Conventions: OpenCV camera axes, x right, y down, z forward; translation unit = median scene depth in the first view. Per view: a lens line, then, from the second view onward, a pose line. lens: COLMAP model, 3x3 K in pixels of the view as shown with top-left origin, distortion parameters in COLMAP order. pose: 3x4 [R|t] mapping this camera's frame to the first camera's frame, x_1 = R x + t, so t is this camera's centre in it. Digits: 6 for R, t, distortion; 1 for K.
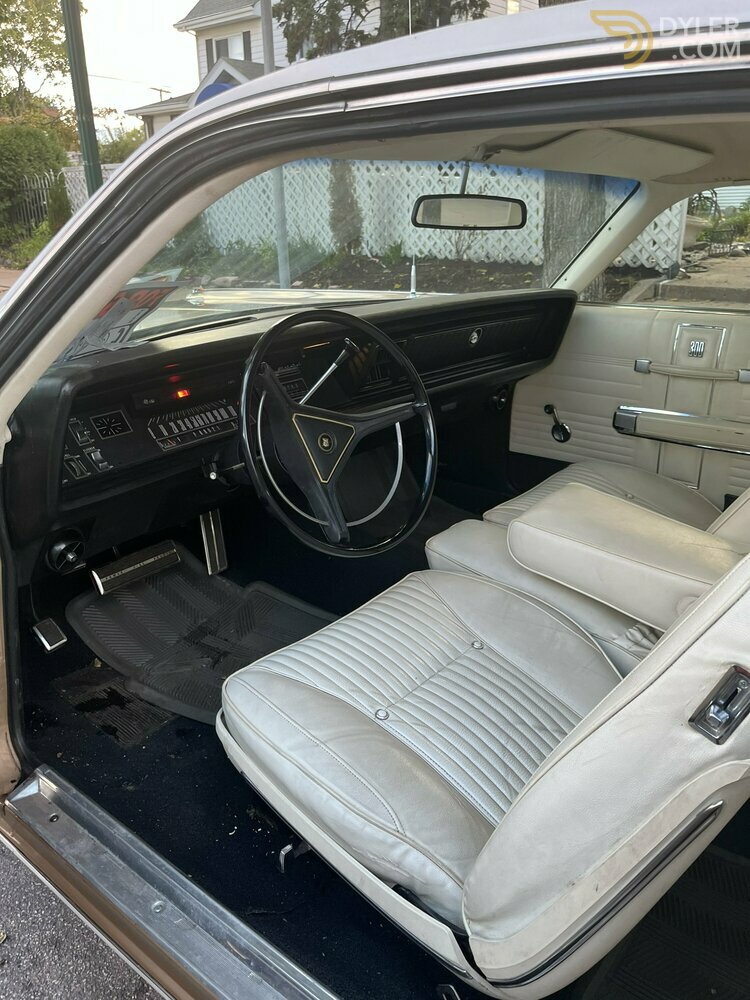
lens RADIAL K [[745.6, 0, 375.0], [0, 745.6, 500.0], [0, 0, 1]] dist [0.046045, -0.042146]
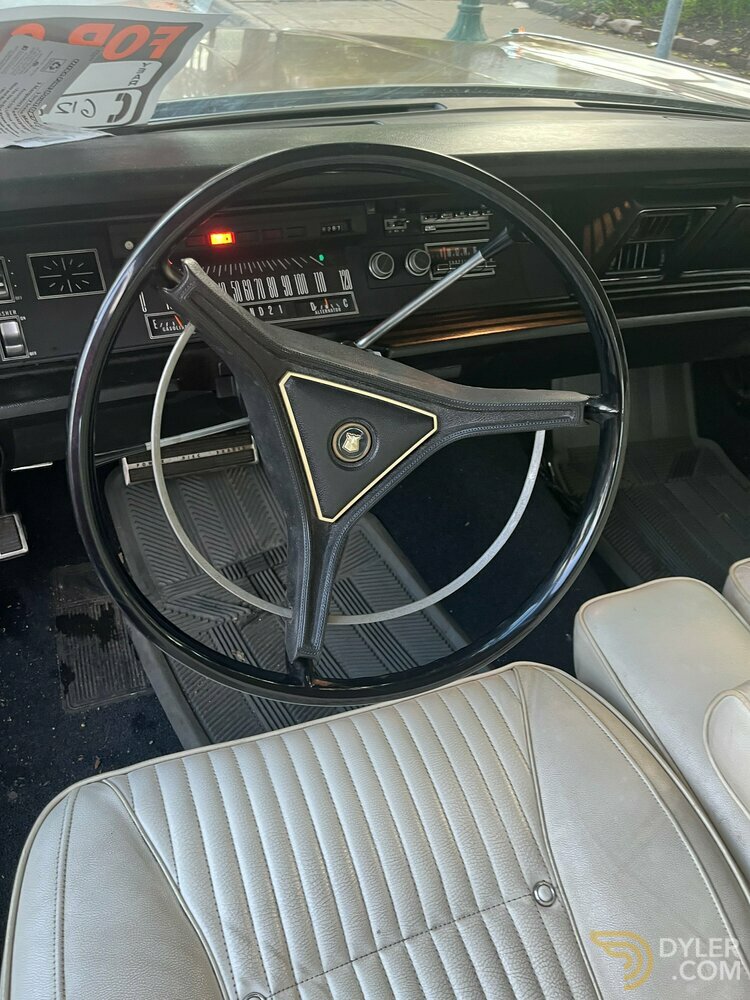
lens RADIAL K [[745.6, 0, 375.0], [0, 745.6, 500.0], [0, 0, 1]] dist [0.046045, -0.042146]
pose [[0.873448, 0.358903, -0.329055, 0.097510], [-0.251869, 0.911383, 0.325490, -0.171585], [0.416714, -0.201420, 0.886442, 0.498506]]
